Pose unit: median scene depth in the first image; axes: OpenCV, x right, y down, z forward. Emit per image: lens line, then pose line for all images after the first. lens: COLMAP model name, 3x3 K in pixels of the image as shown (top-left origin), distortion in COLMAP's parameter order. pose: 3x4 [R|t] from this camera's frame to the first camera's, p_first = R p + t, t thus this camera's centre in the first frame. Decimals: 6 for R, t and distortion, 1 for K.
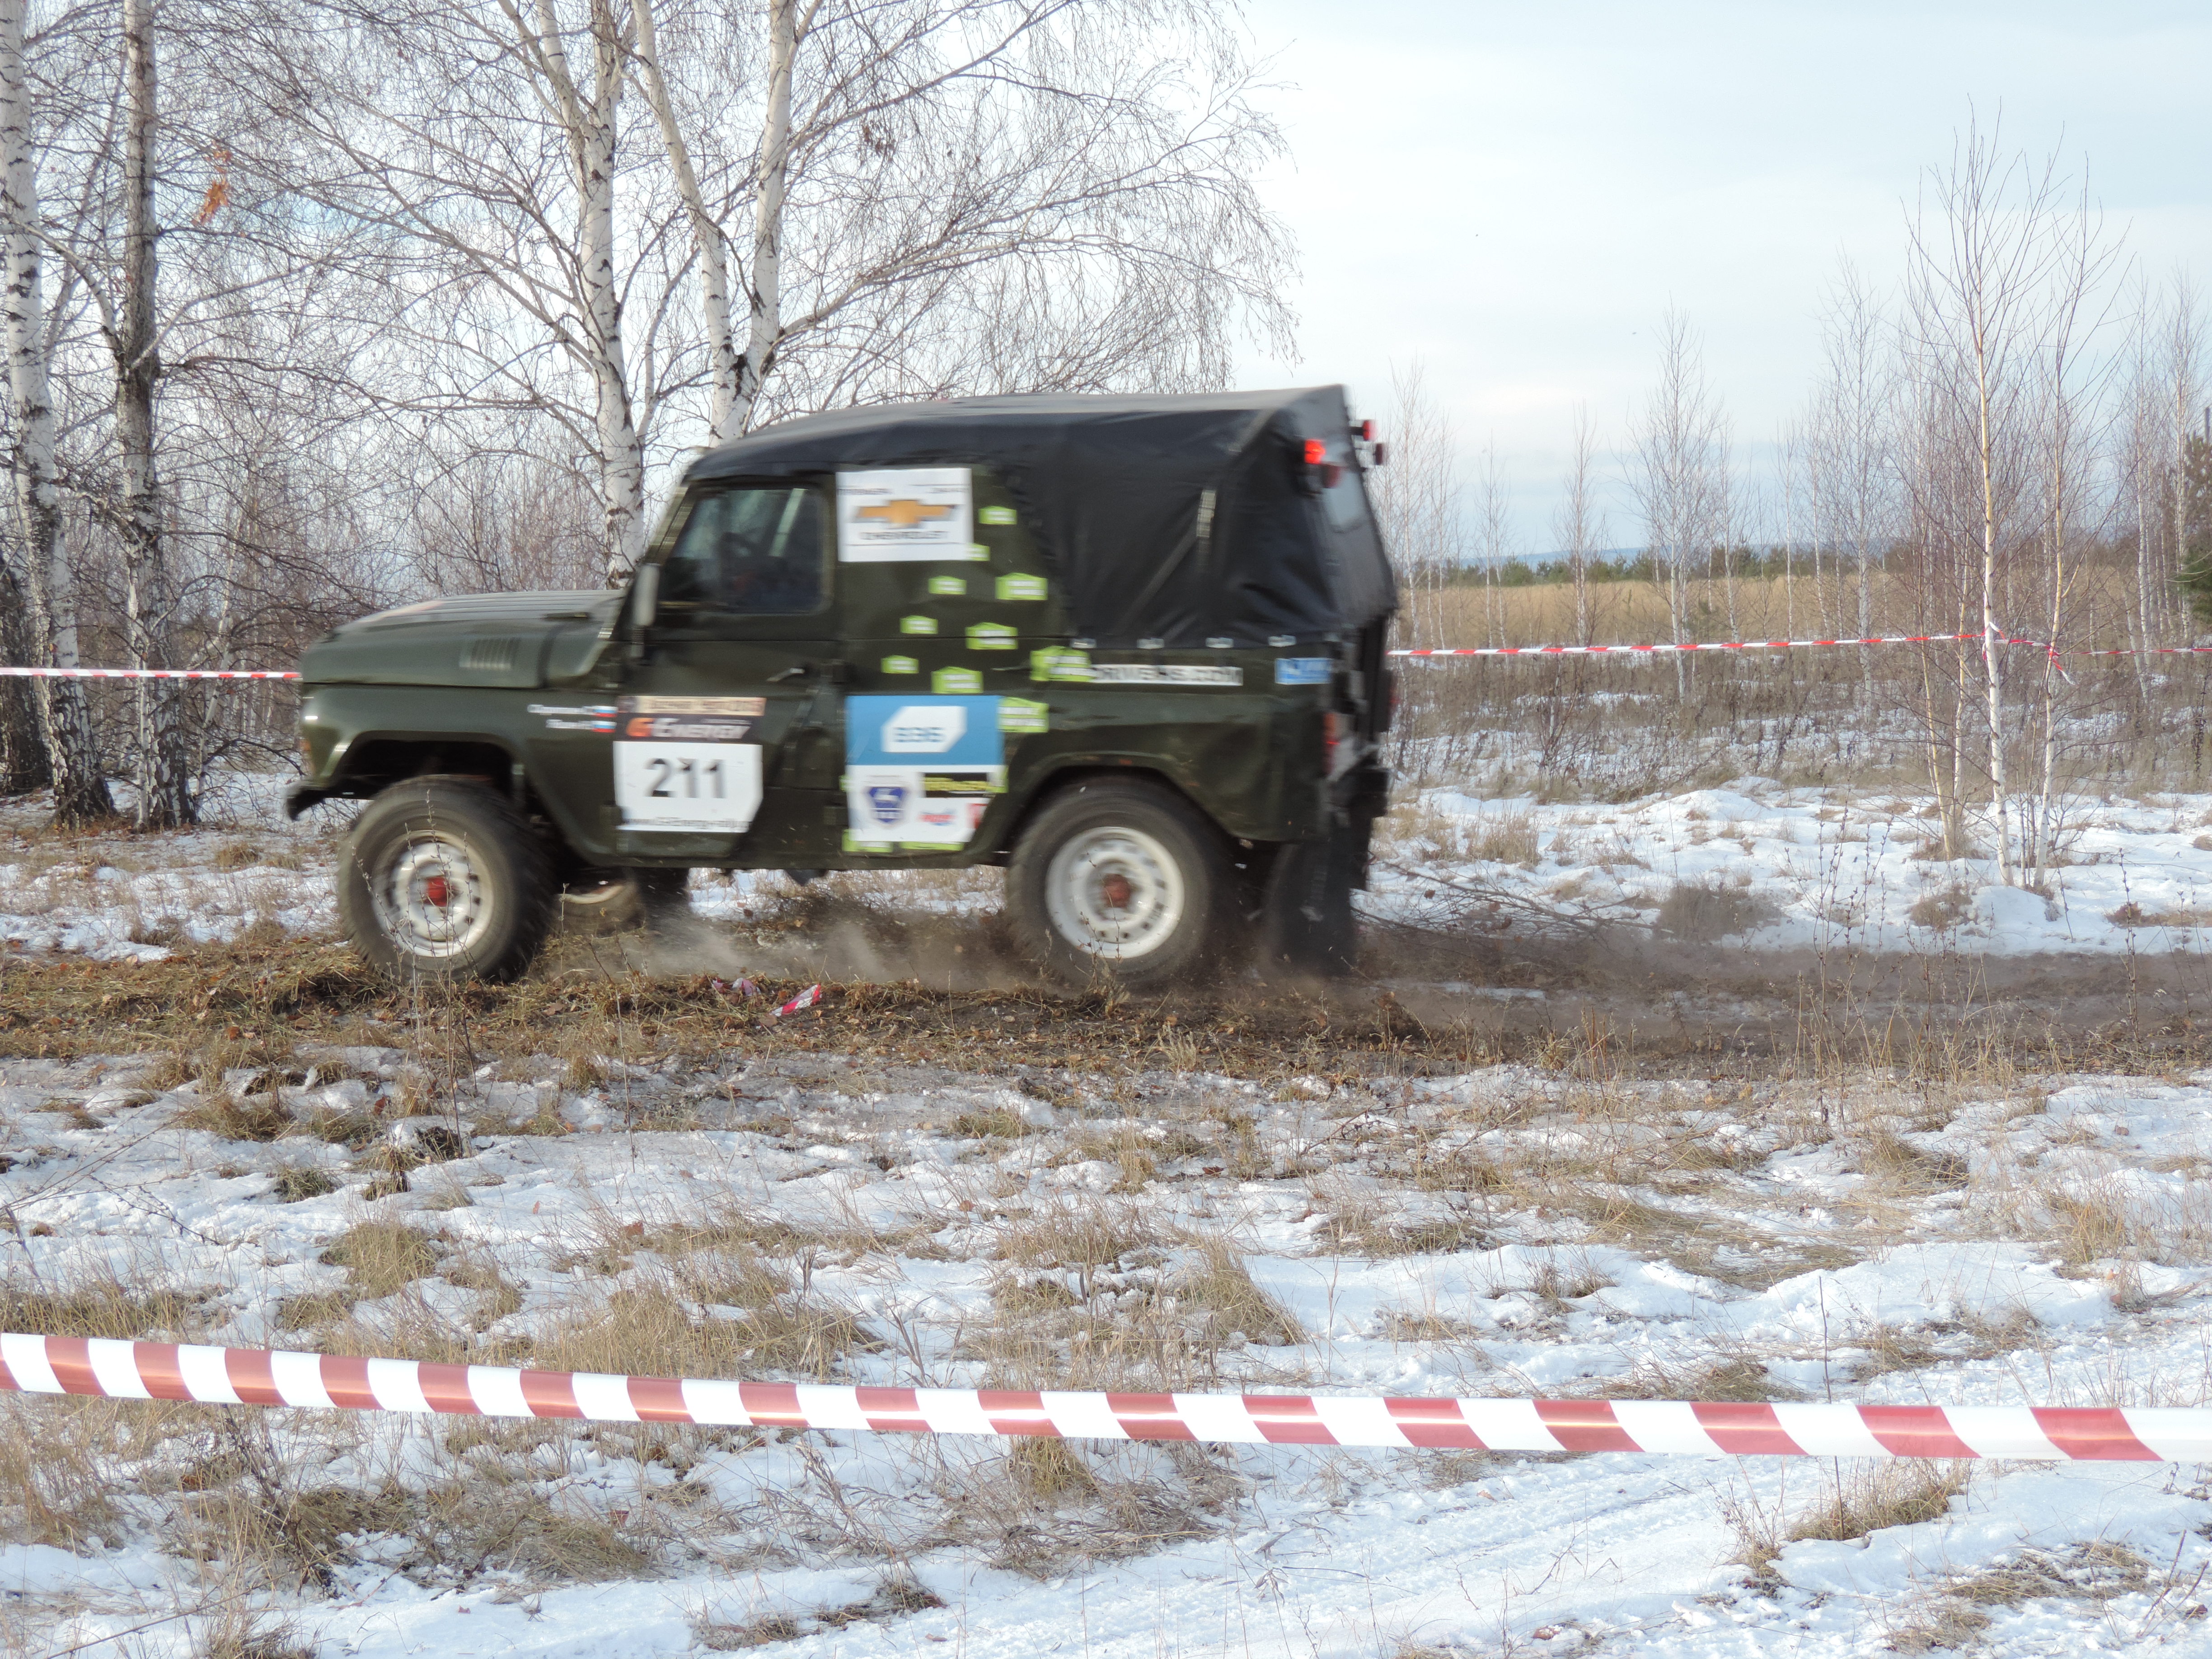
lens RADIAL K [[4690.1, 0, 1097.2], [0, 4690.1, 827.0], [0, 0, 1]] dist [-0.018513, 0.000000]
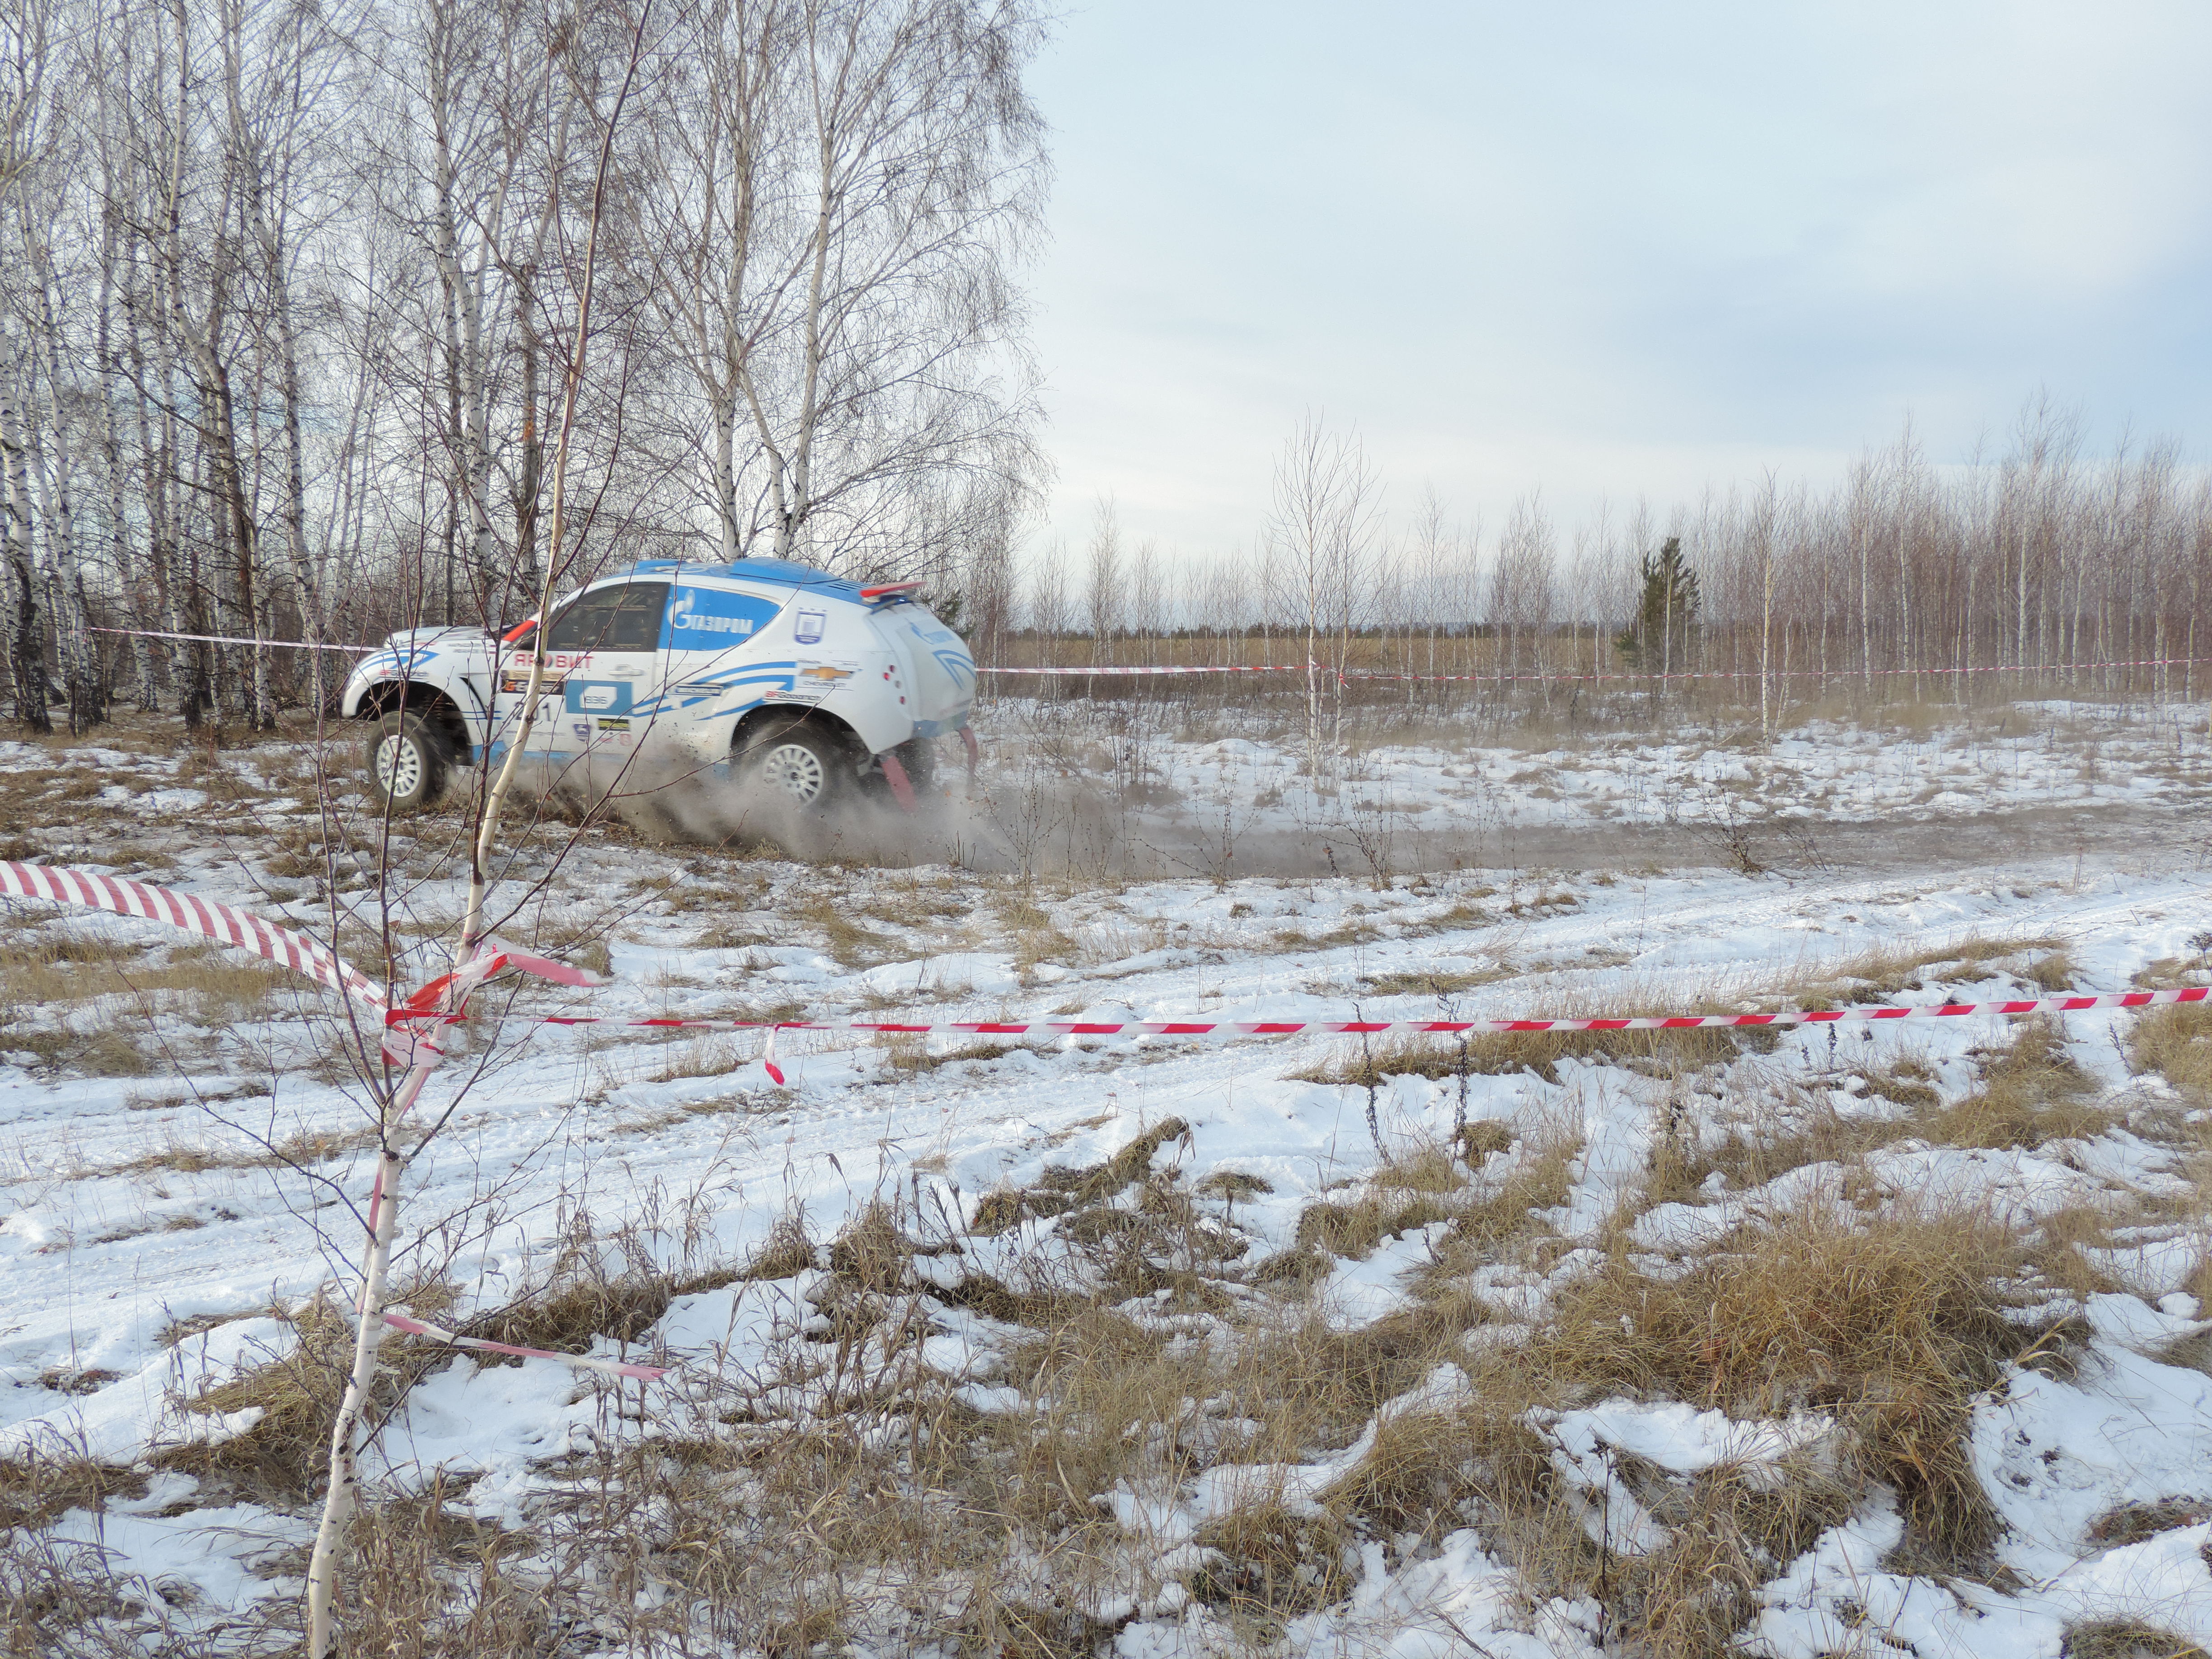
lens RADIAL K [[2302.9, 0, 1120.4], [0, 2302.9, 833.6], [0, 0, 1]] dist [-0.008064, 0.000000]
pose [[0.999004, 0.035169, -0.027466, 0.103580], [-0.034119, 0.998703, 0.037802, -0.003002], [0.028760, -0.036827, 0.998908, -0.017190]]
